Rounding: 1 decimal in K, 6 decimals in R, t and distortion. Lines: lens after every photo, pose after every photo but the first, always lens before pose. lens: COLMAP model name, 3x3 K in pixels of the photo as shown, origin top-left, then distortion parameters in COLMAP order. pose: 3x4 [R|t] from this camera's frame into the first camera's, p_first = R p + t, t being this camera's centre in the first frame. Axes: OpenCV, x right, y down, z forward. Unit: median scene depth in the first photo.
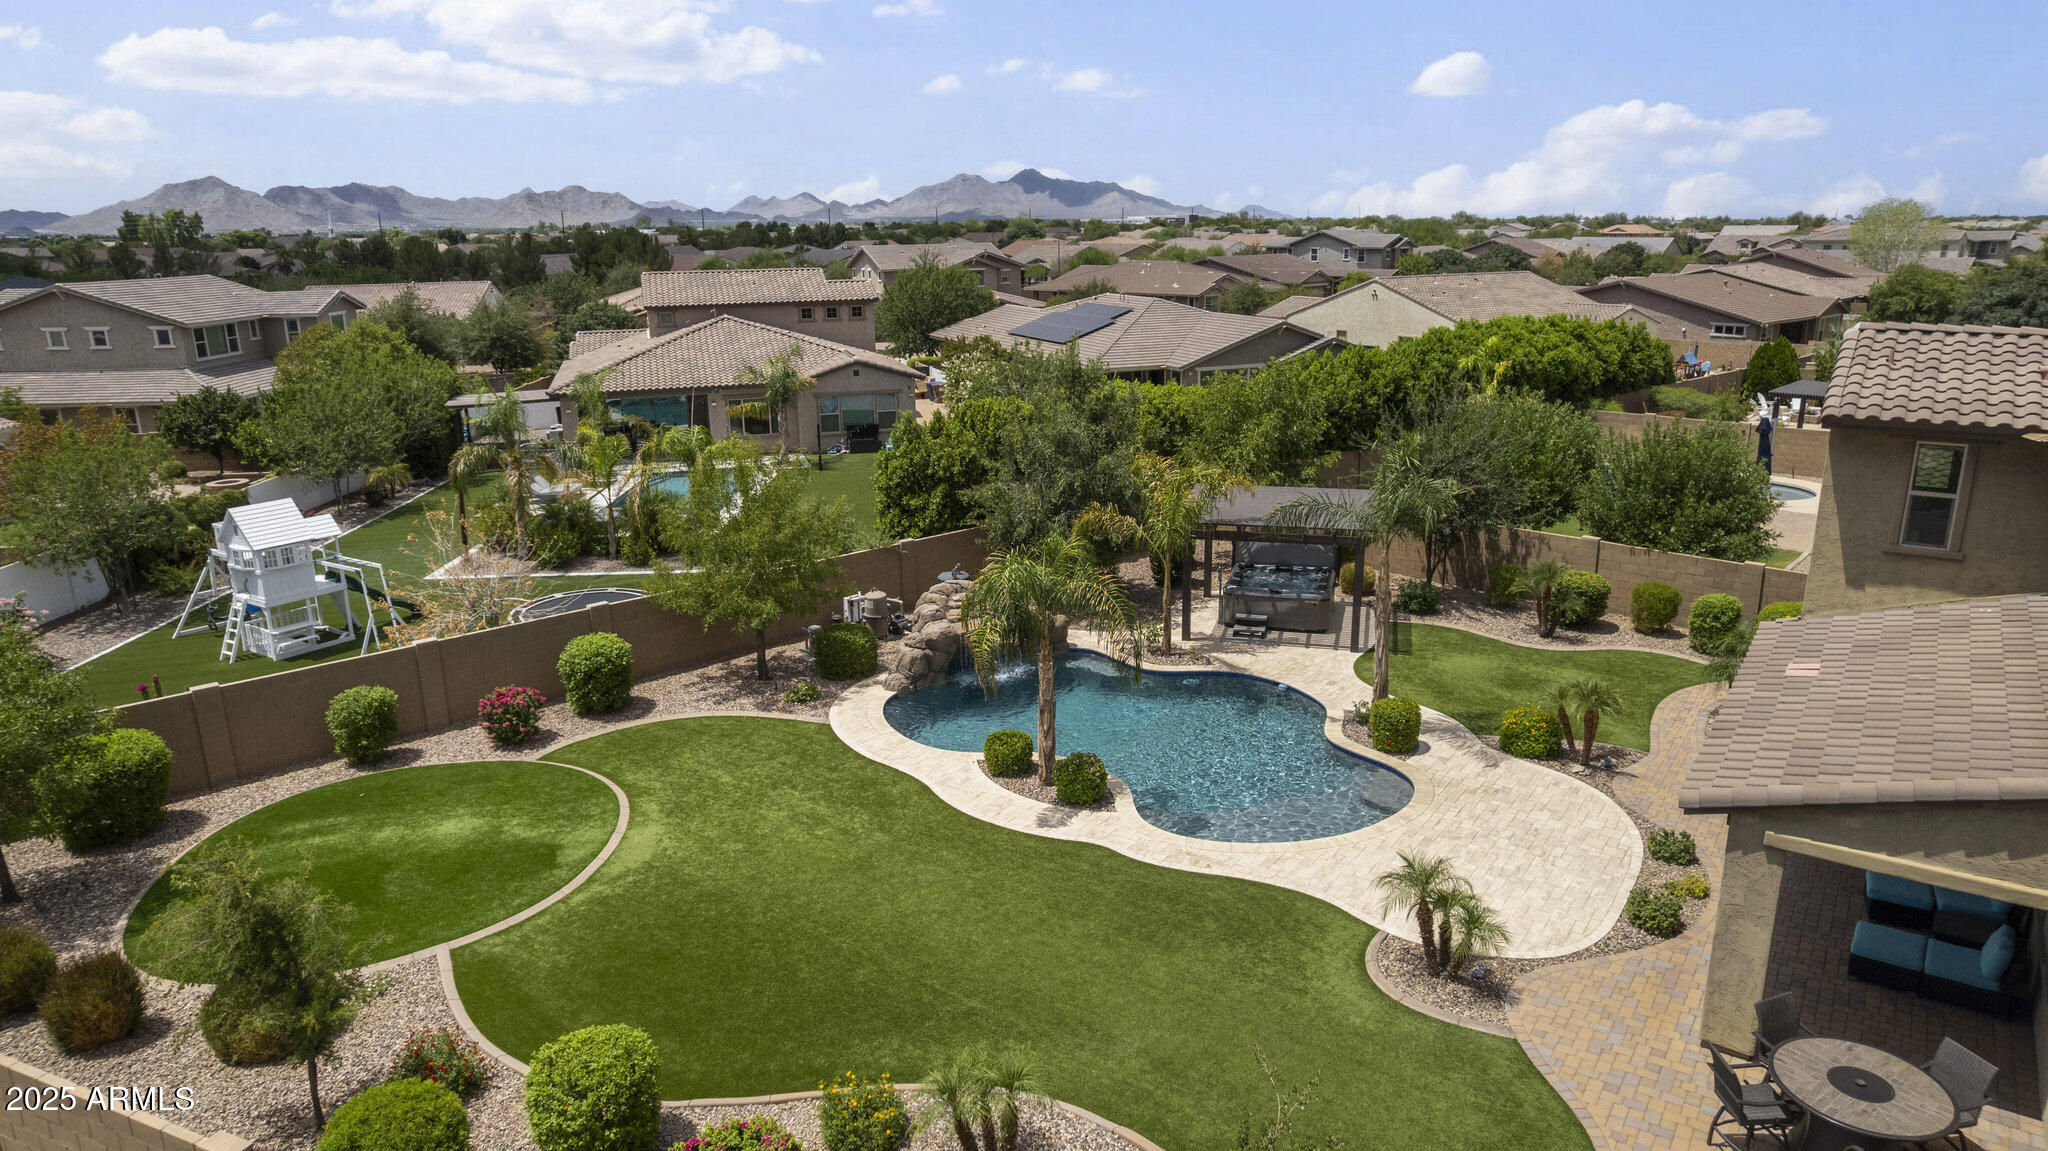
lens RADIAL K [[1316.0, 0, 1036.1], [0, 1316.0, 567.3], [0, 0, 1]] dist [-0.100827, 0.095938]
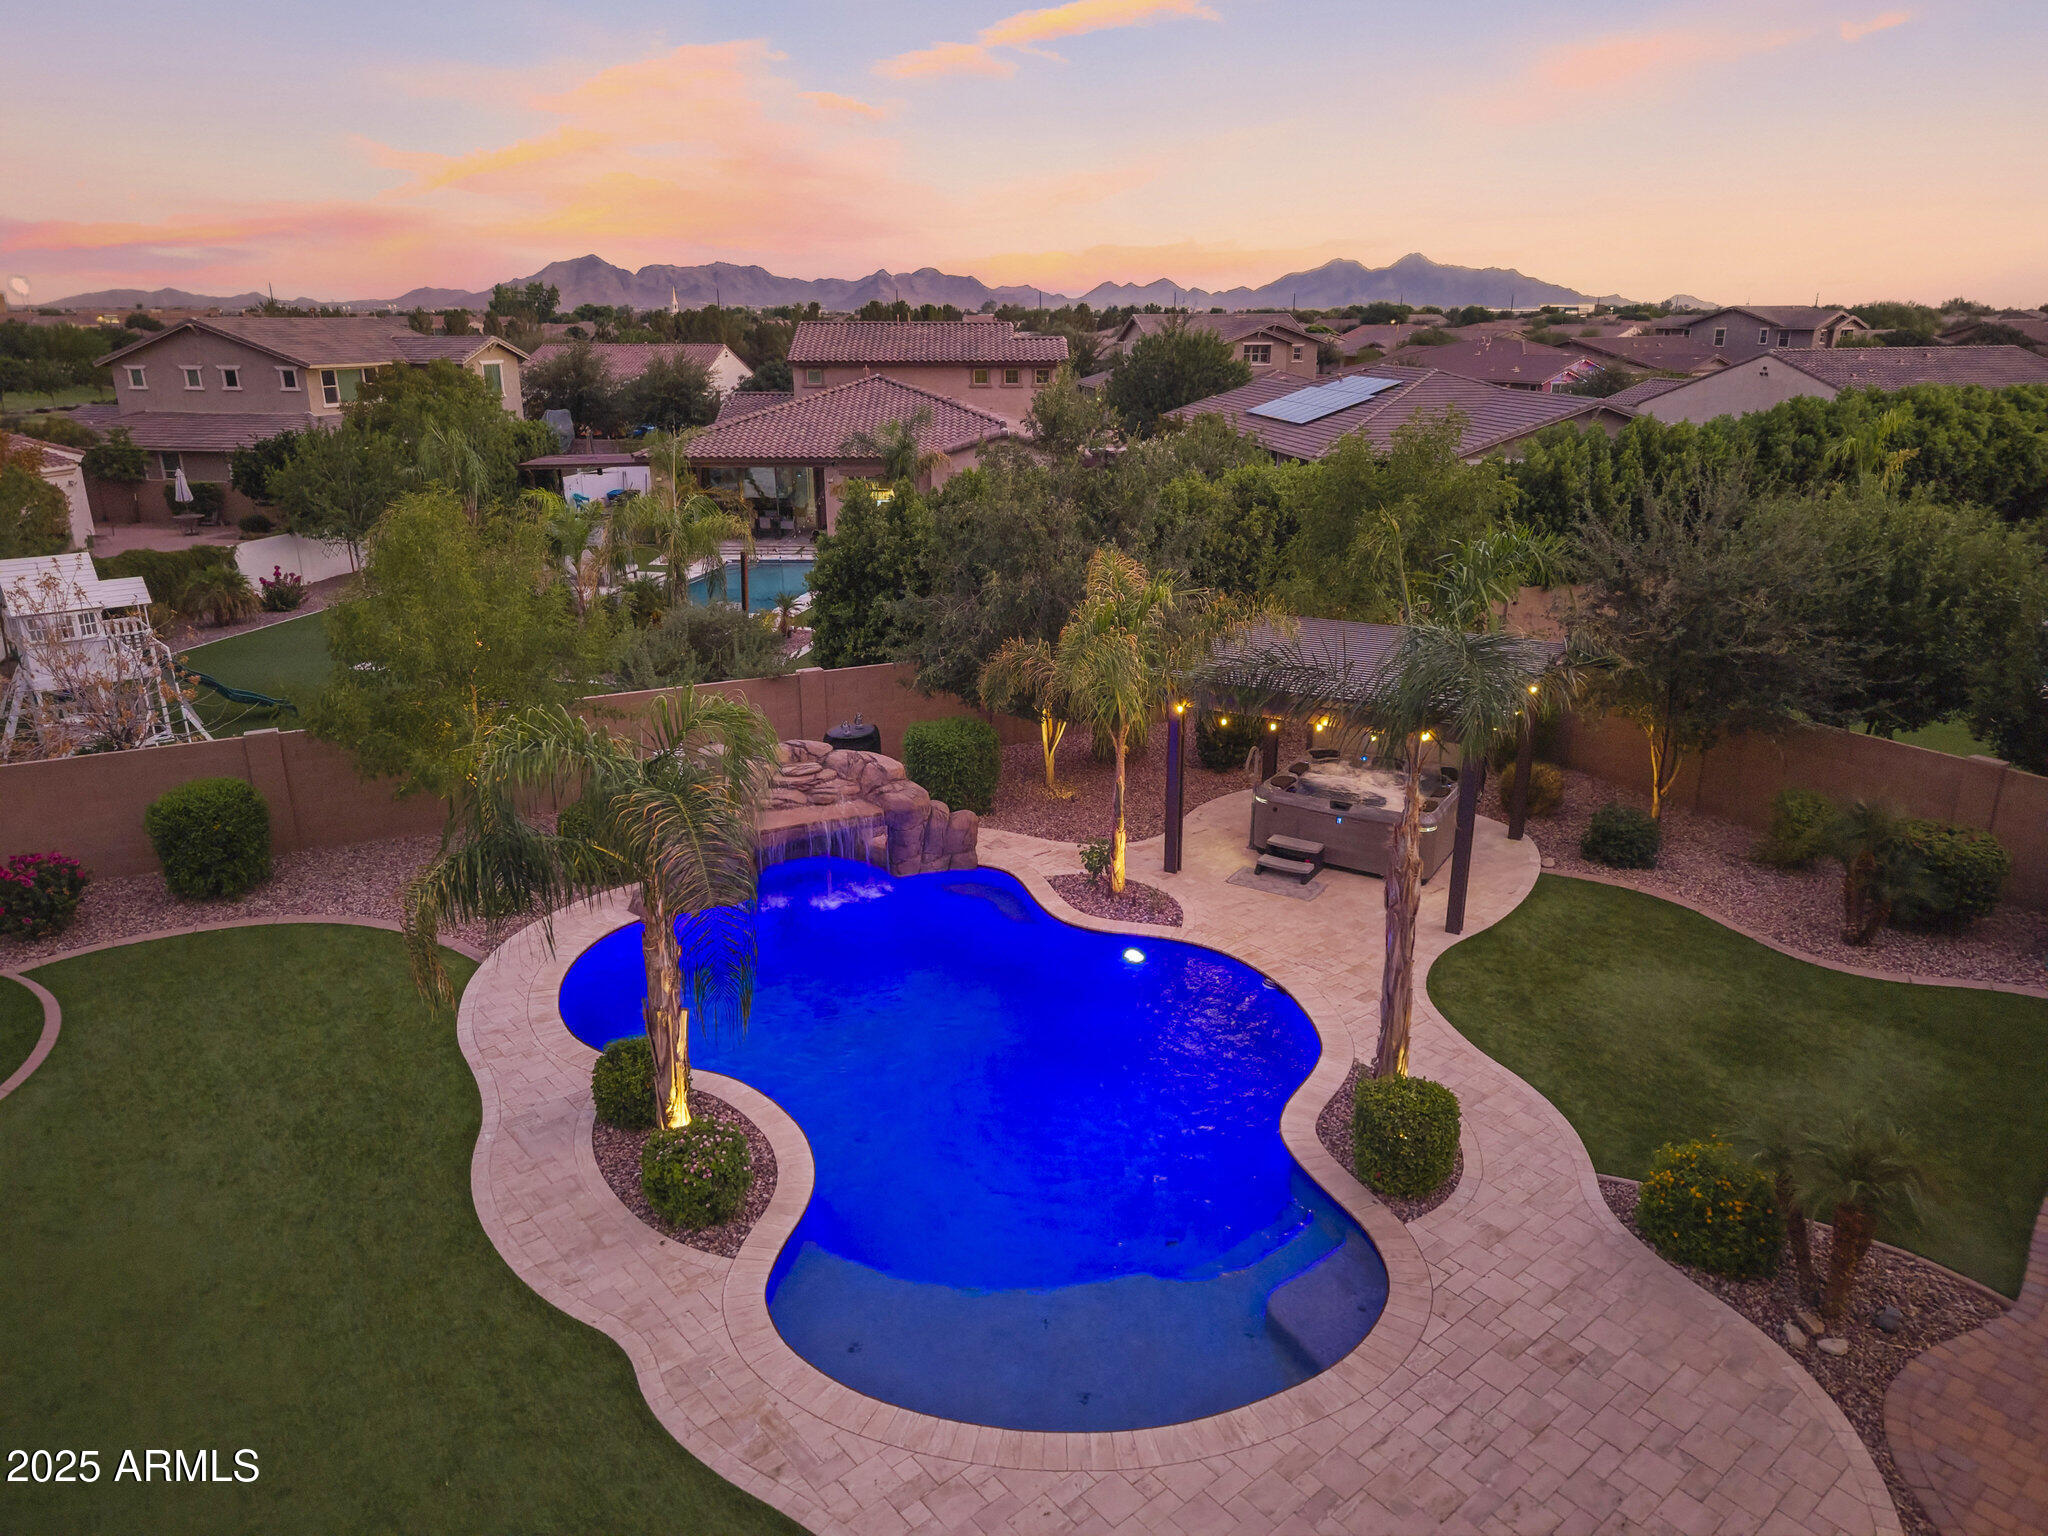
lens RADIAL K [[1367.0, 0, 1014.9], [0, 1367.0, 769.9], [0, 0, 1]] dist [0.022351, -0.026960]
pose [[0.963284, 0.093931, -0.251516, 0.091086], [-0.077704, 0.994248, 0.073711, -0.014395], [0.256993, -0.051461, 0.965042, 0.174137]]
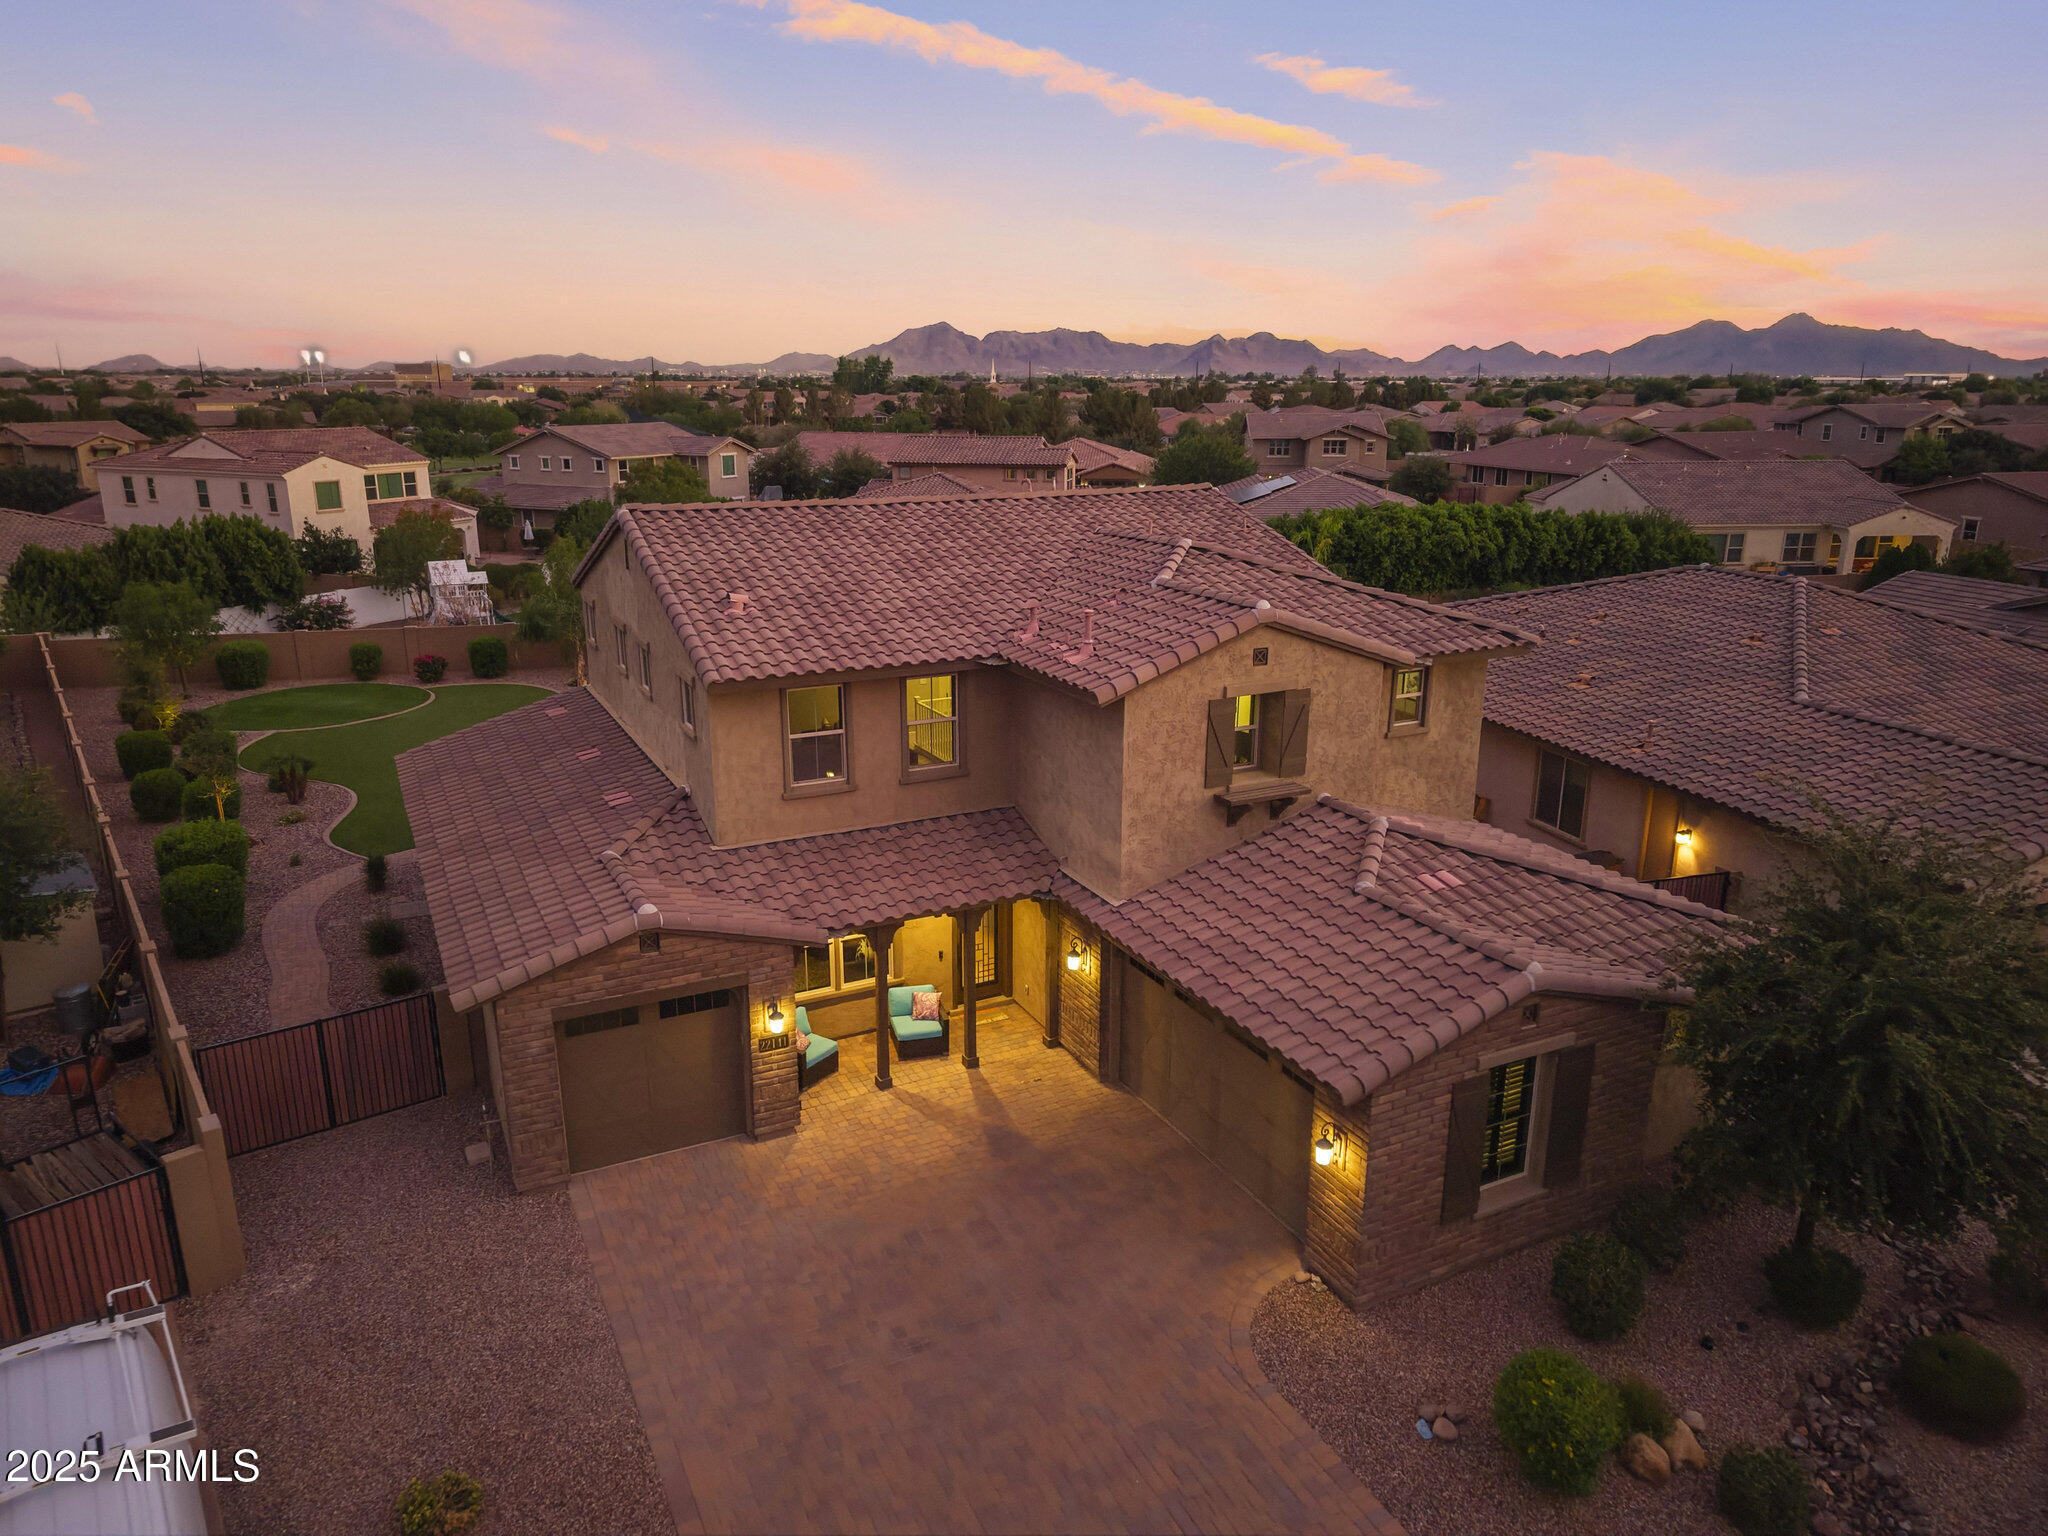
lens RADIAL K [[1363.7, 0, 1015.9], [0, 1363.7, 779.0], [0, 0, 1]] dist [0.010097, -0.005582]
pose [[0.875605, 0.148259, -0.459712, 0.506304], [-0.134515, 0.988924, 0.062724, 0.012603], [0.463920, 0.006916, 0.885850, -0.156457]]
